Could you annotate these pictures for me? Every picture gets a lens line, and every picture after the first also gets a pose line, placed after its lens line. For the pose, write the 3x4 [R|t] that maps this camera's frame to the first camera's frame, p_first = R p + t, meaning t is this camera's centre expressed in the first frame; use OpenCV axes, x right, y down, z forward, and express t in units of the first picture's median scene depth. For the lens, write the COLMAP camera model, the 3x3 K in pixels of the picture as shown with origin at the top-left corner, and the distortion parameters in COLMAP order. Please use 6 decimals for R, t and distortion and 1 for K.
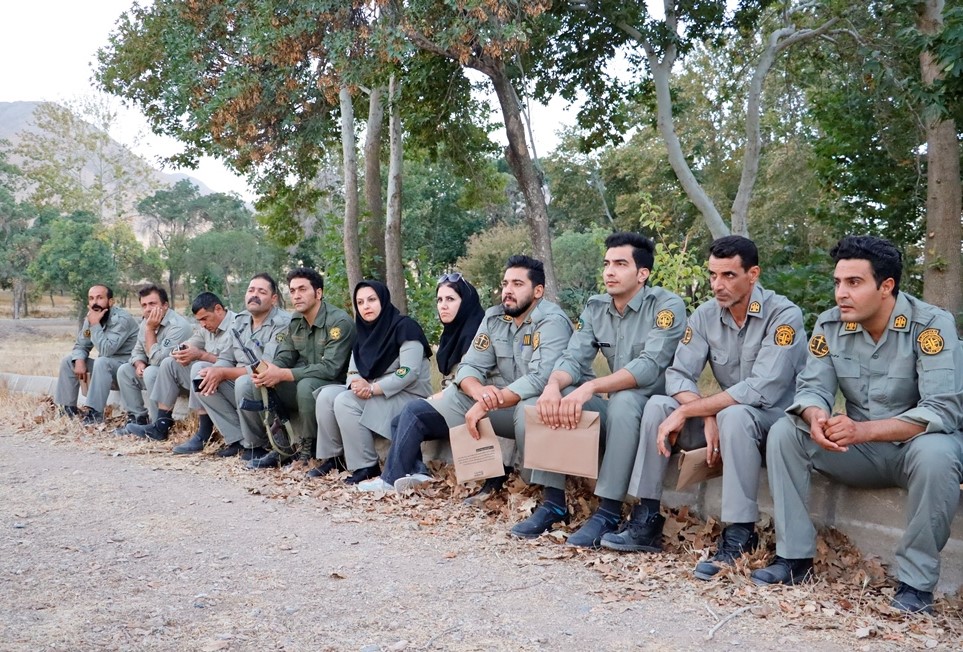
lens RADIAL K [[1032.9, 0, 481.5], [0, 1032.9, 326.0], [0, 0, 1]] dist [-0.024455, -0.004466]
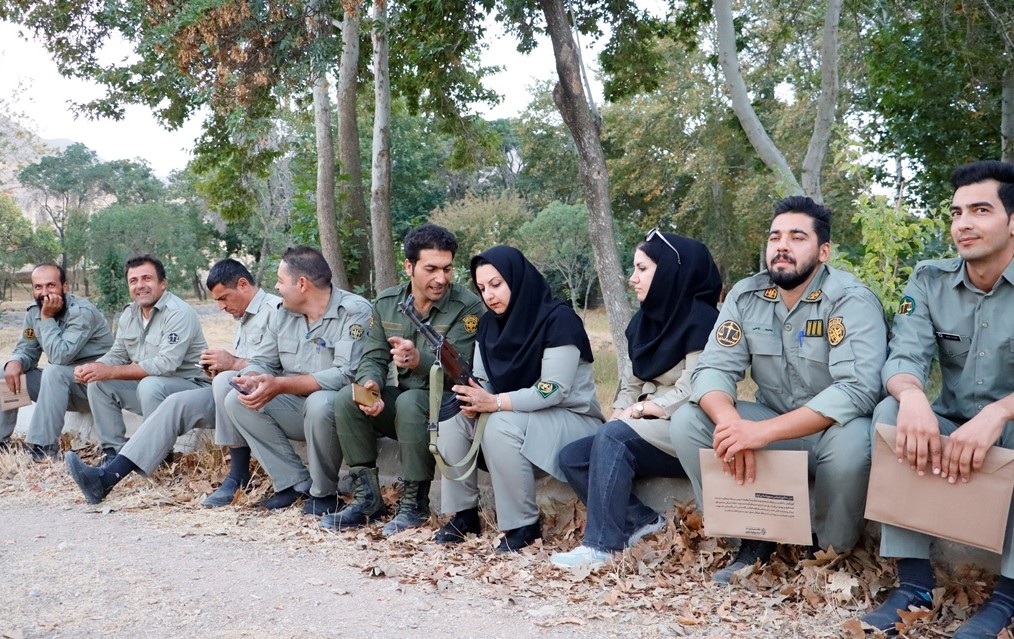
lens RADIAL K [[1131.3, 0, 507.2], [0, 1131.3, 339.0], [0, 0, 1]] dist [0.005446, -0.028089]
pose [[0.994027, -0.019022, 0.107463, -0.081367], [0.016874, 0.999640, 0.020864, 0.000659], [-0.107821, -0.018926, 0.993990, 0.112730]]
